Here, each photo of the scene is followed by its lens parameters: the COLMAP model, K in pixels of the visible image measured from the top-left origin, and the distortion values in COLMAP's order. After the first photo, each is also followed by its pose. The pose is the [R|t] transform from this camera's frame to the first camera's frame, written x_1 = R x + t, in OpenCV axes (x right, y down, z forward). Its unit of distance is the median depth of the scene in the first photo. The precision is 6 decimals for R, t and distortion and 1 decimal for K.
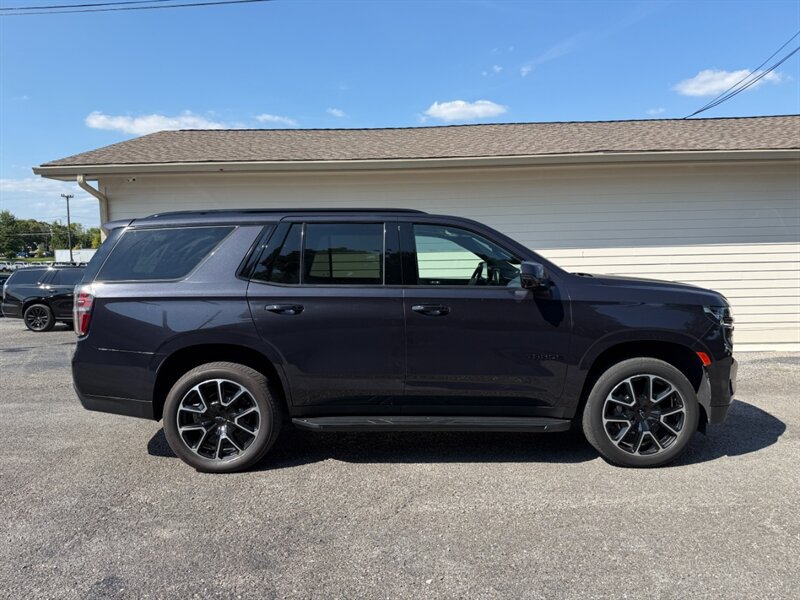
lens RADIAL K [[589.8, 0, 394.1], [0, 589.8, 301.1], [0, 0, 1]] dist [0.032432, -0.044380]
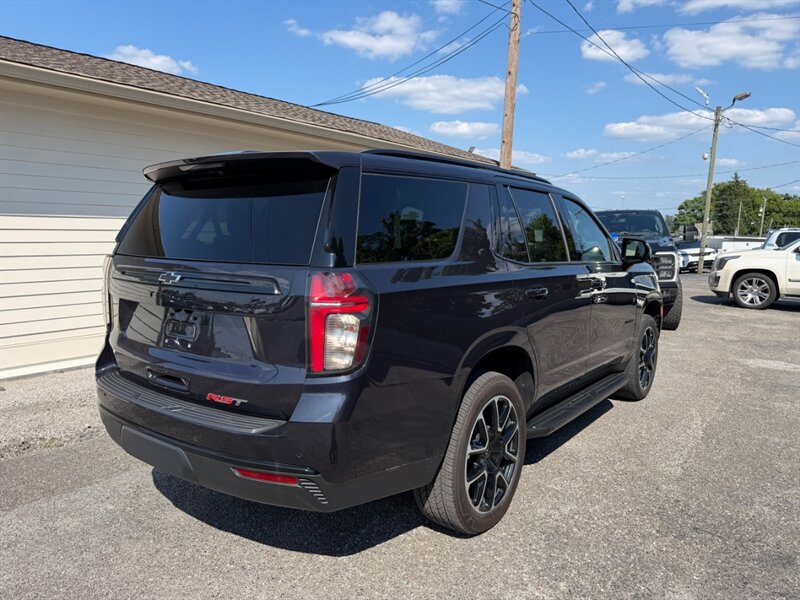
lens RADIAL K [[589.8, 0, 394.1], [0, 589.8, 301.1], [0, 0, 1]] dist [0.032432, -0.044380]
pose [[0.572224, -0.069244, 0.817169, -0.942141], [0.034587, 0.997580, 0.060312, -0.030531], [-0.819368, -0.006249, 0.573234, 0.694014]]
